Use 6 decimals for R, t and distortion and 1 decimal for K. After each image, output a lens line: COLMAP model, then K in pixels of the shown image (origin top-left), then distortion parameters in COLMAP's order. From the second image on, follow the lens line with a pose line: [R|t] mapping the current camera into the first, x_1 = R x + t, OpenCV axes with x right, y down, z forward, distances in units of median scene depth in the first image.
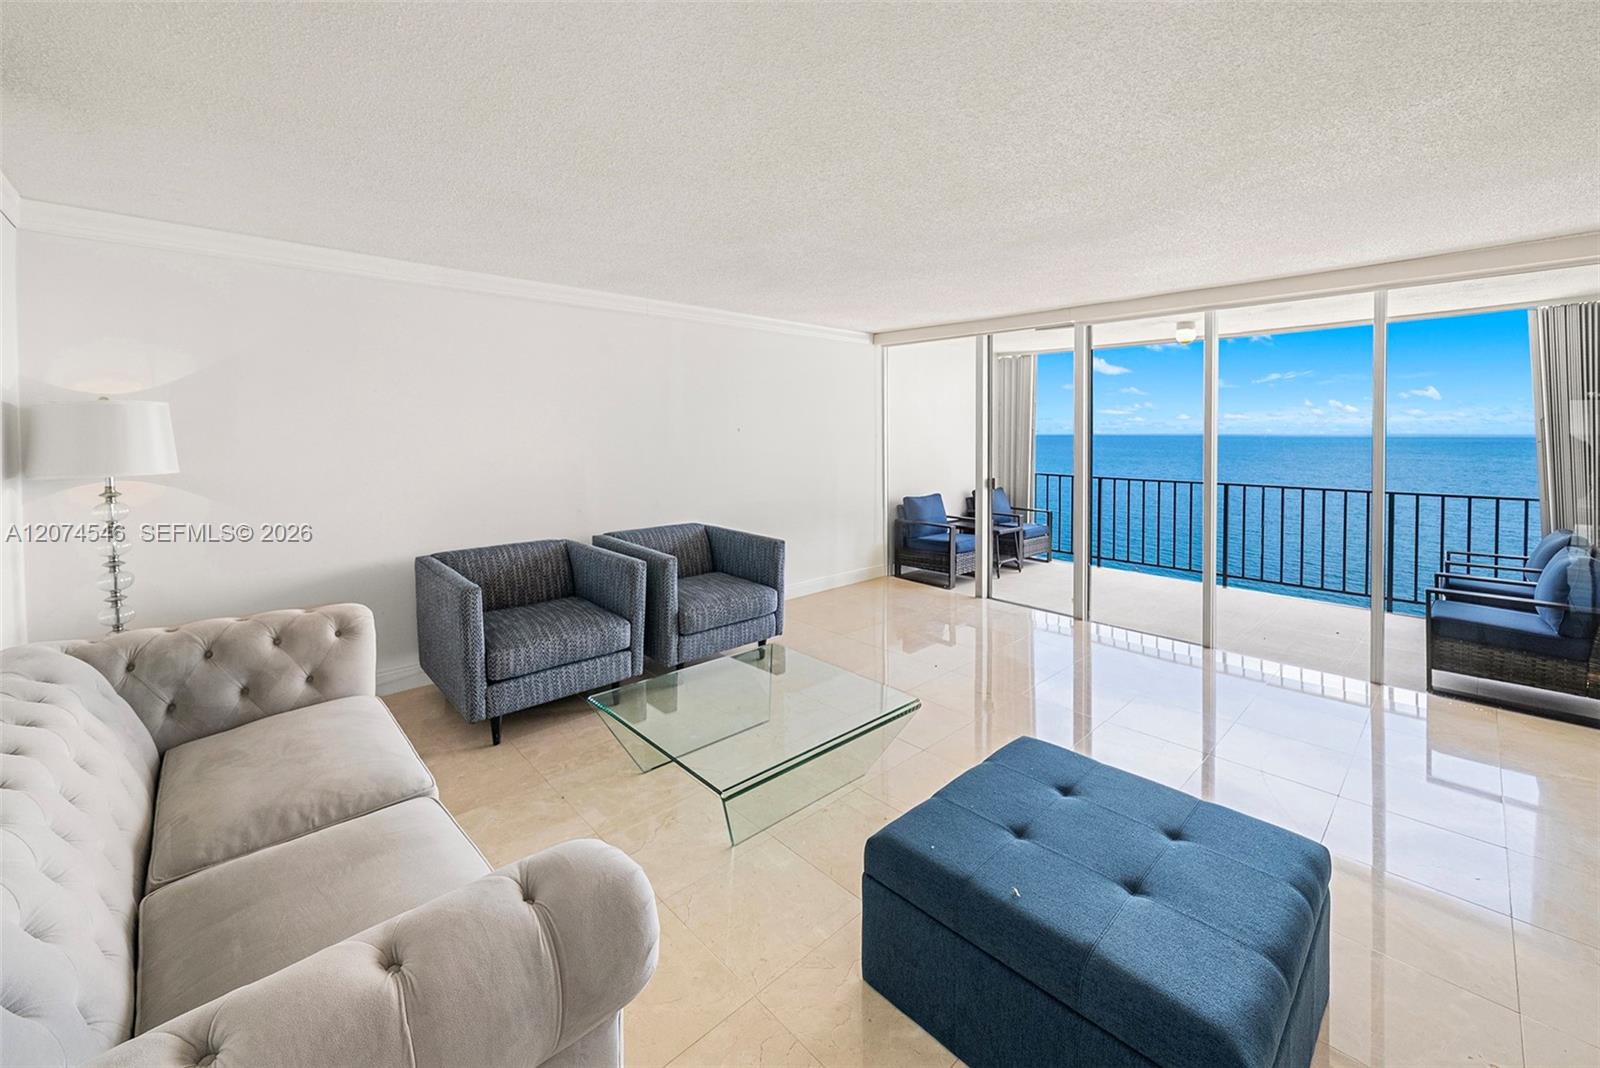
lens RADIAL K [[627.3, 0, 814.7], [0, 627.3, 442.1], [0, 0, 1]] dist [-0.000375, -0.000152]
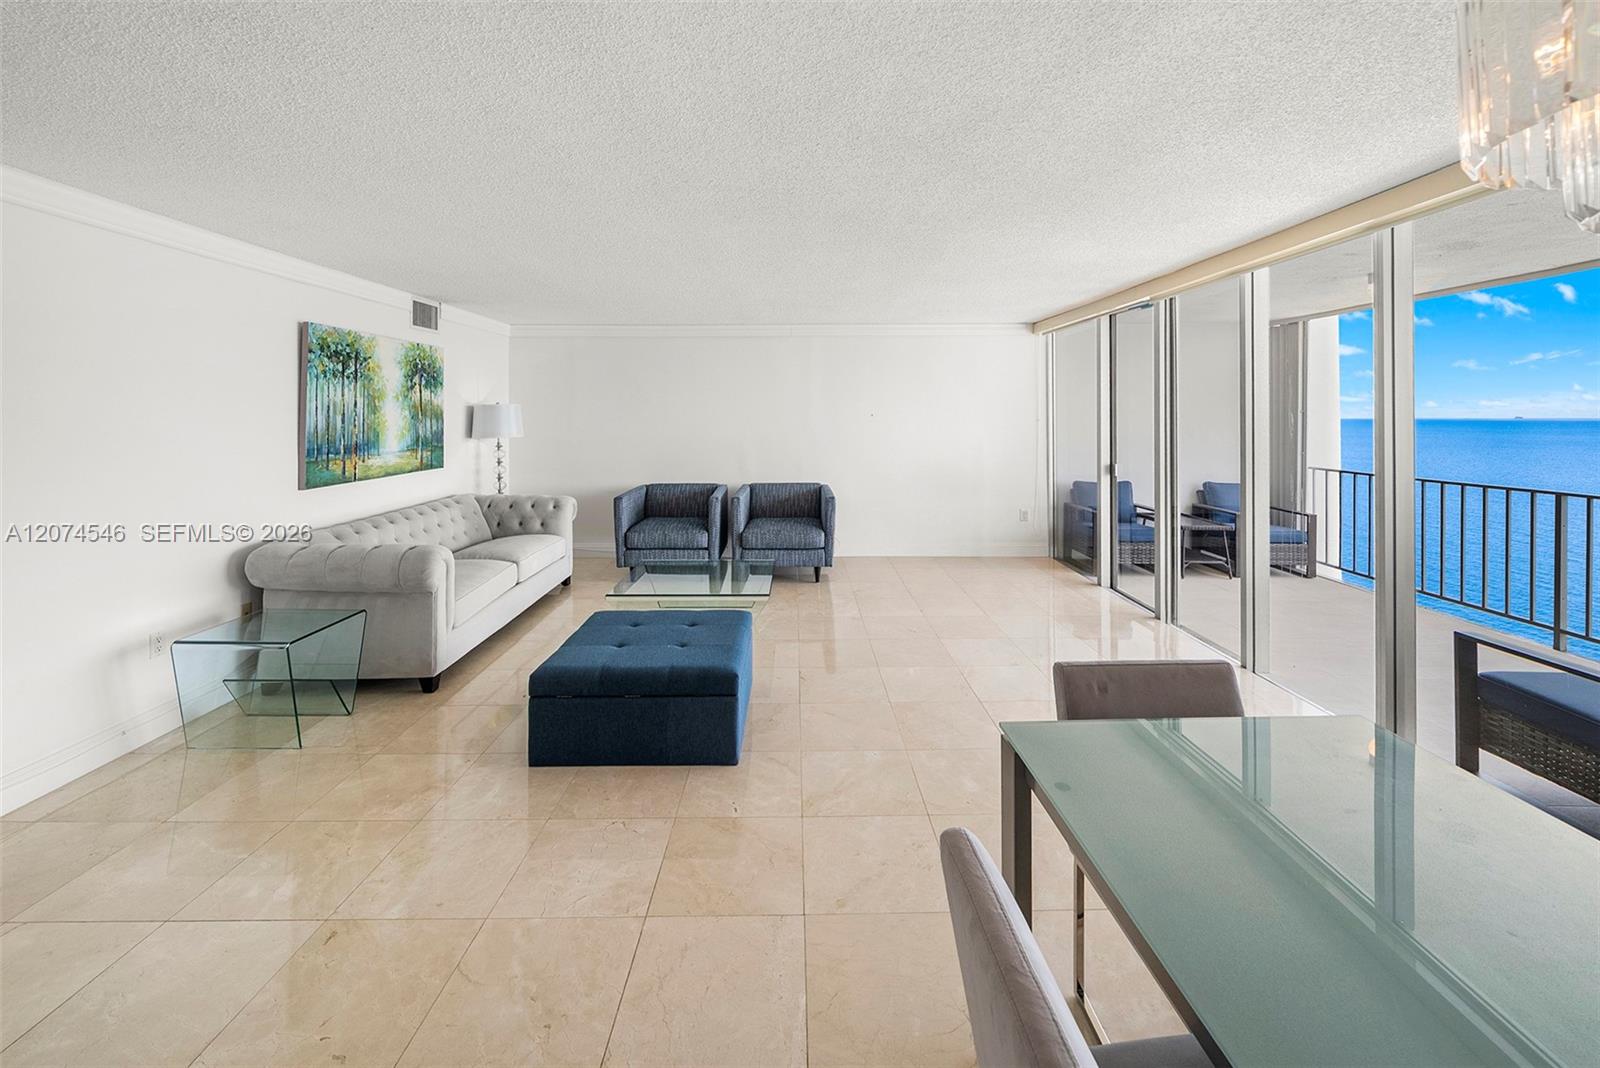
lens RADIAL K [[601.3, 0, 800.5], [0, 601.3, 418.6], [0, 0, 1]] dist [0.002388, 0.000157]
pose [[0.749934, -0.000940, -0.661511, 0.779102], [-0.007790, 0.999917, -0.010251, -0.000053], [0.661466, 0.012841, 0.749865, -0.026631]]
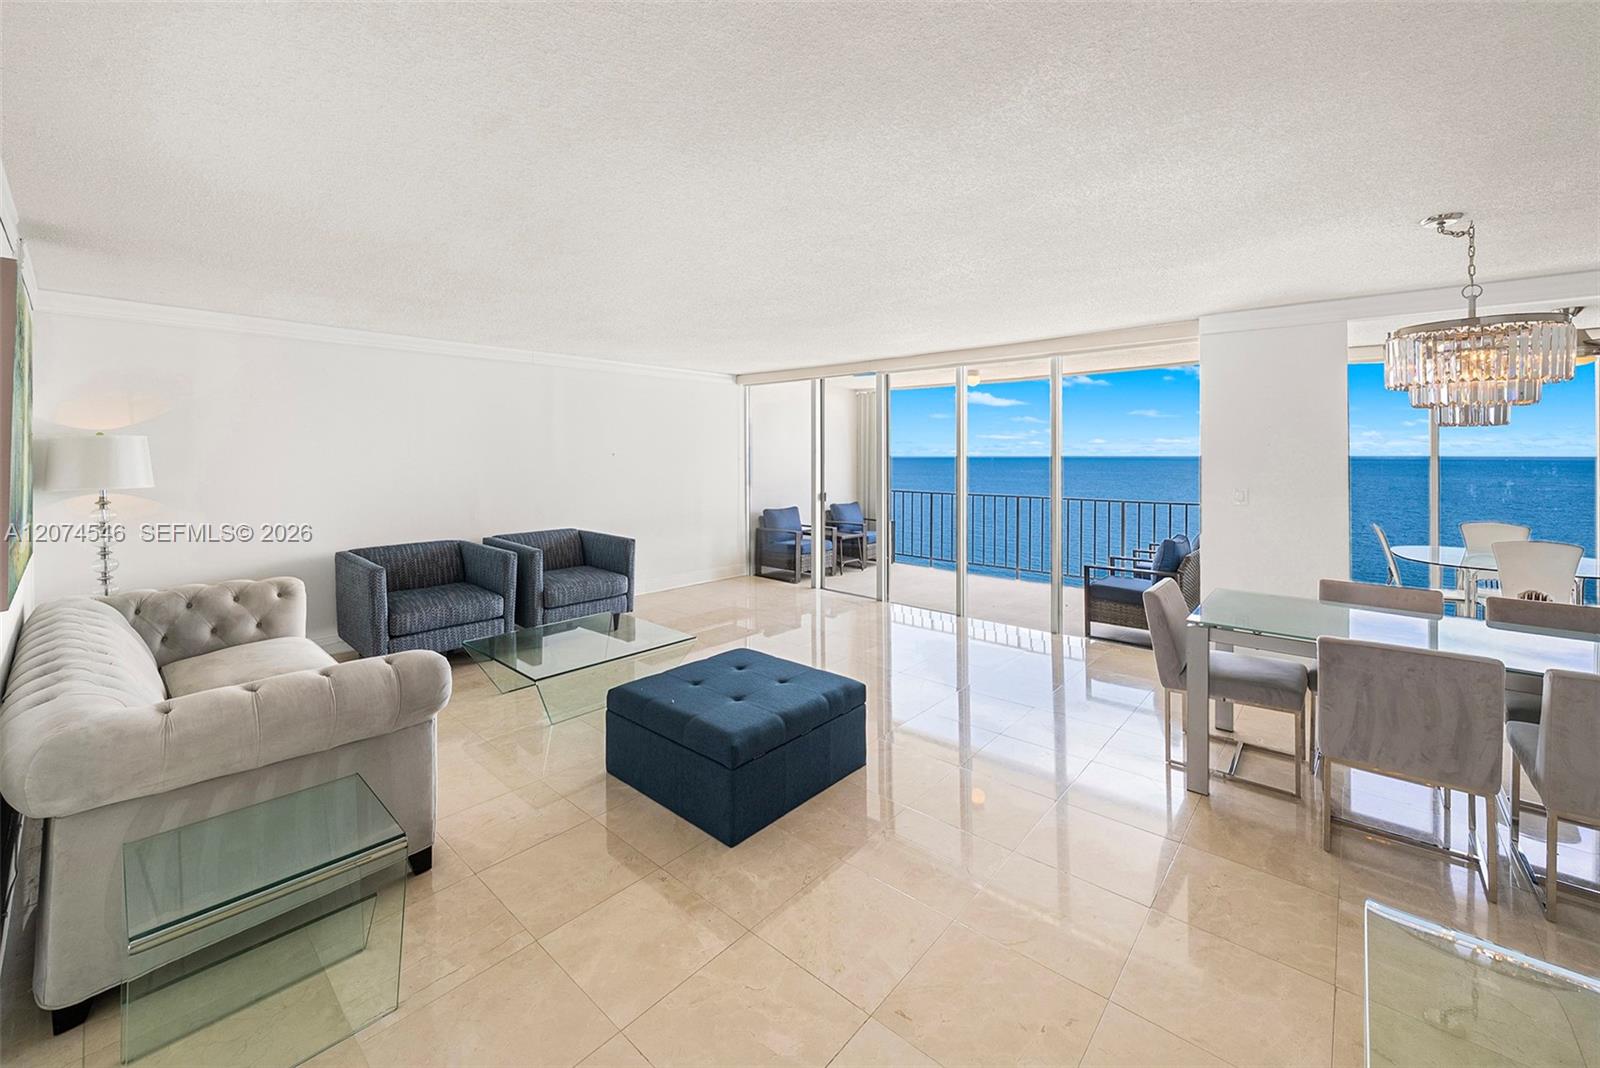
lens RADIAL K [[607.2, 0, 799.1], [0, 607.2, 450.4], [0, 0, 1]] dist [0.000380, 0.000152]
pose [[0.996358, -0.001599, 0.085254, 0.190040], [0.003648, 0.999708, -0.023879, 0.003388], [-0.085191, 0.024103, 0.996073, -0.302997]]
